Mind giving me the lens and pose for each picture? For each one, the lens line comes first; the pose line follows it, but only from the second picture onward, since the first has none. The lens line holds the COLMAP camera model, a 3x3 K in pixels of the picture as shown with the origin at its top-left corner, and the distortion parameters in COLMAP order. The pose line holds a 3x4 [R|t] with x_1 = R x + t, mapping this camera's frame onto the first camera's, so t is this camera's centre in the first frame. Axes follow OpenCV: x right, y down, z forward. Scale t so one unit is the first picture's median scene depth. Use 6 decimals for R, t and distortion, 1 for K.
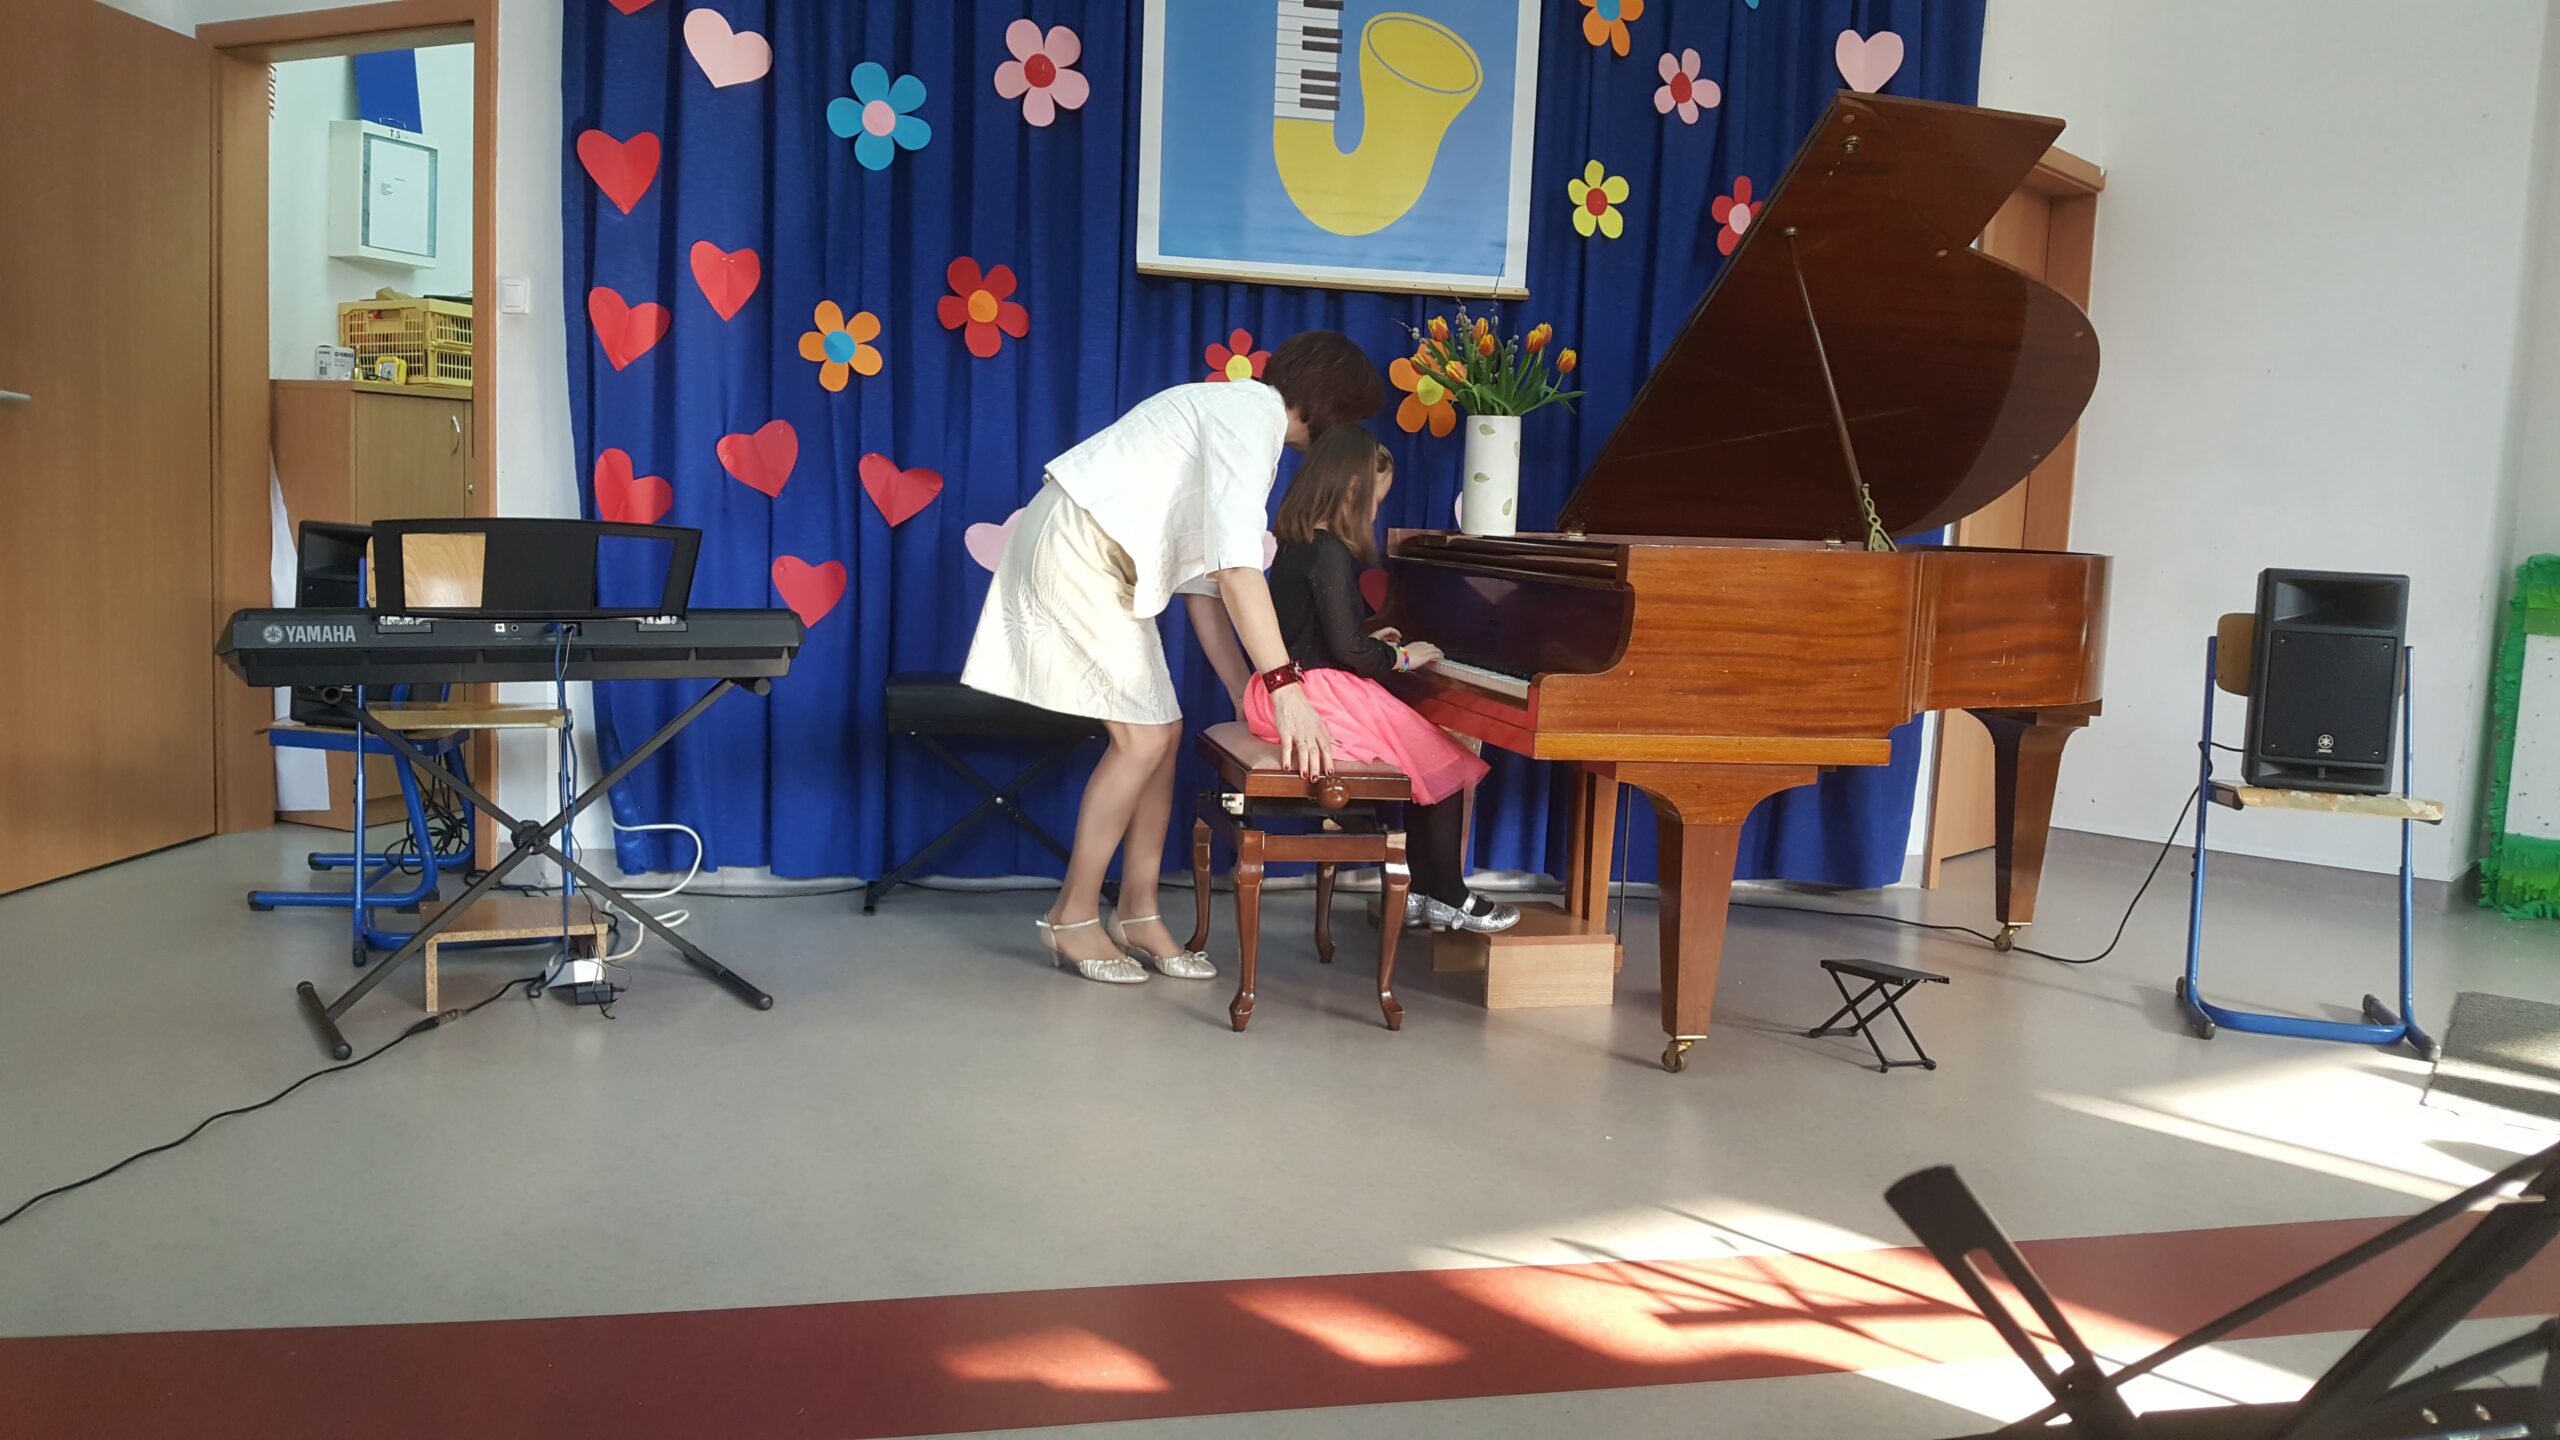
lens RADIAL K [[1931.6, 0, 1260.2], [0, 1931.6, 737.2], [0, 0, 1]] dist [0.116887, -0.253113]
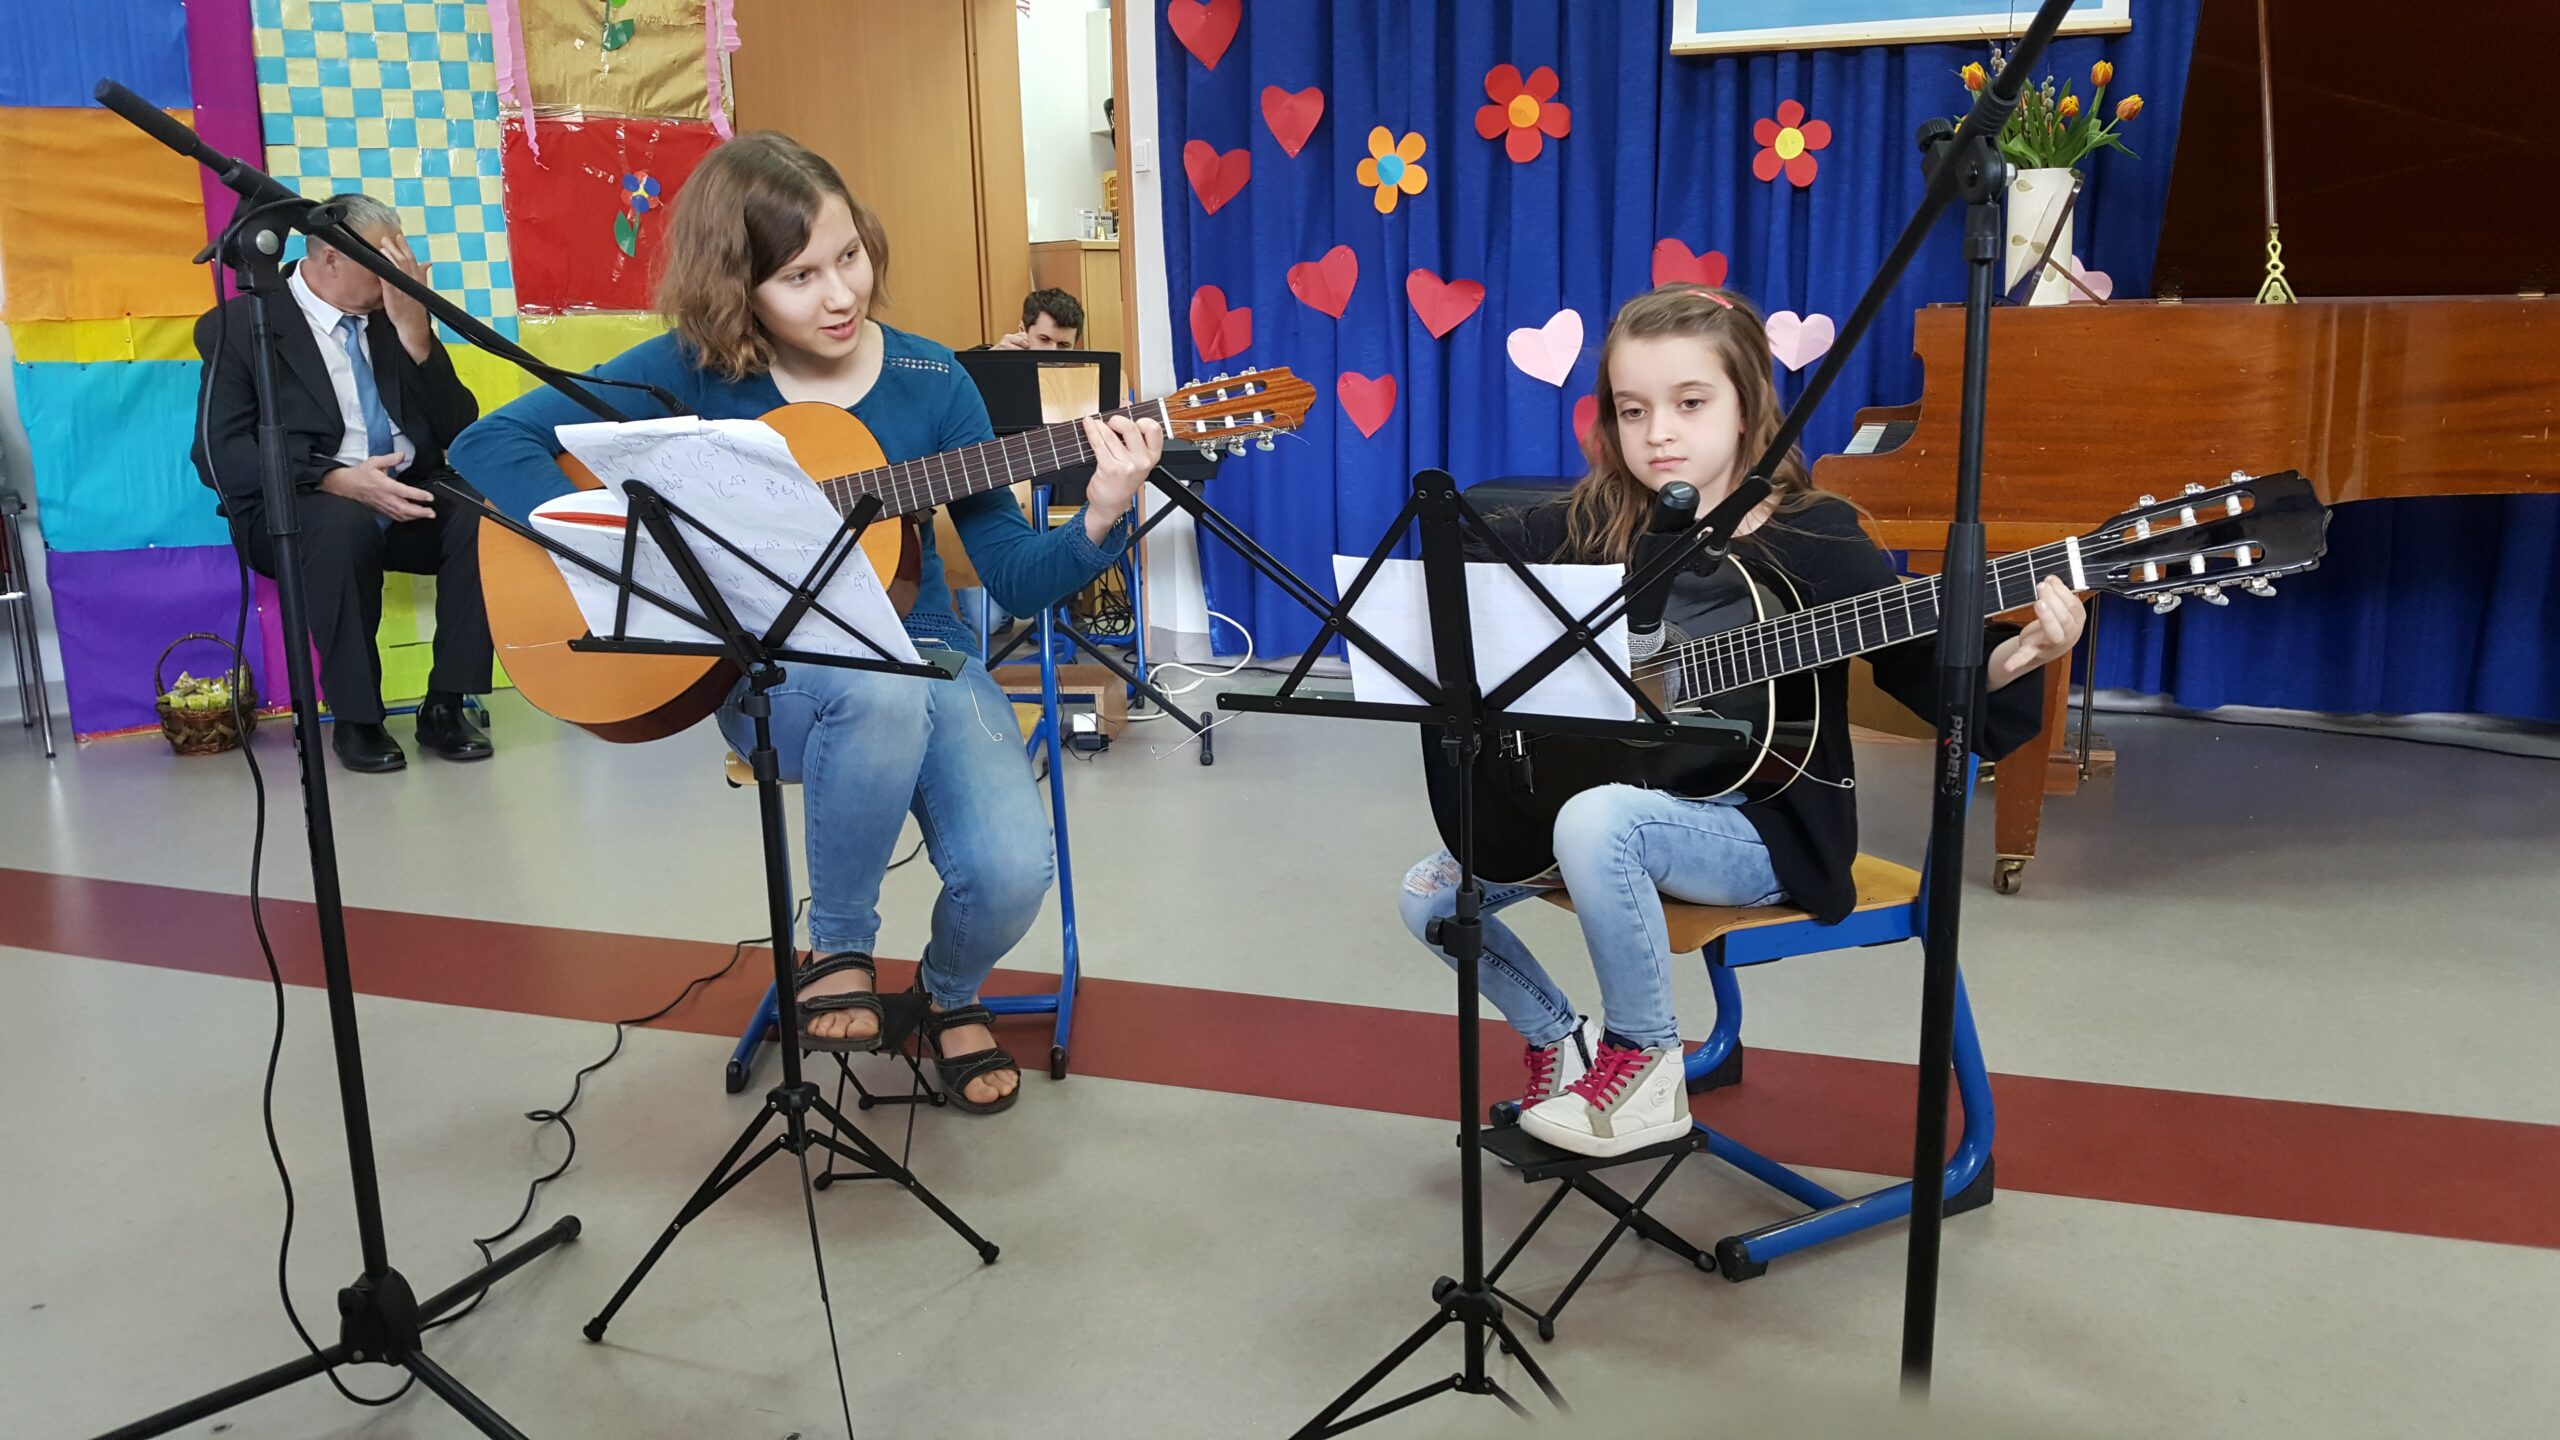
lens RADIAL K [[1931.6, 0, 1210.5], [0, 1931.6, 735.8], [0, 0, 1]] dist [0.116887, -0.253113]
pose [[0.834997, 0.056684, -0.547327, 0.305487], [-0.007309, 0.995735, 0.091974, 0.012384], [0.550206, -0.072798, 0.831850, 0.030153]]
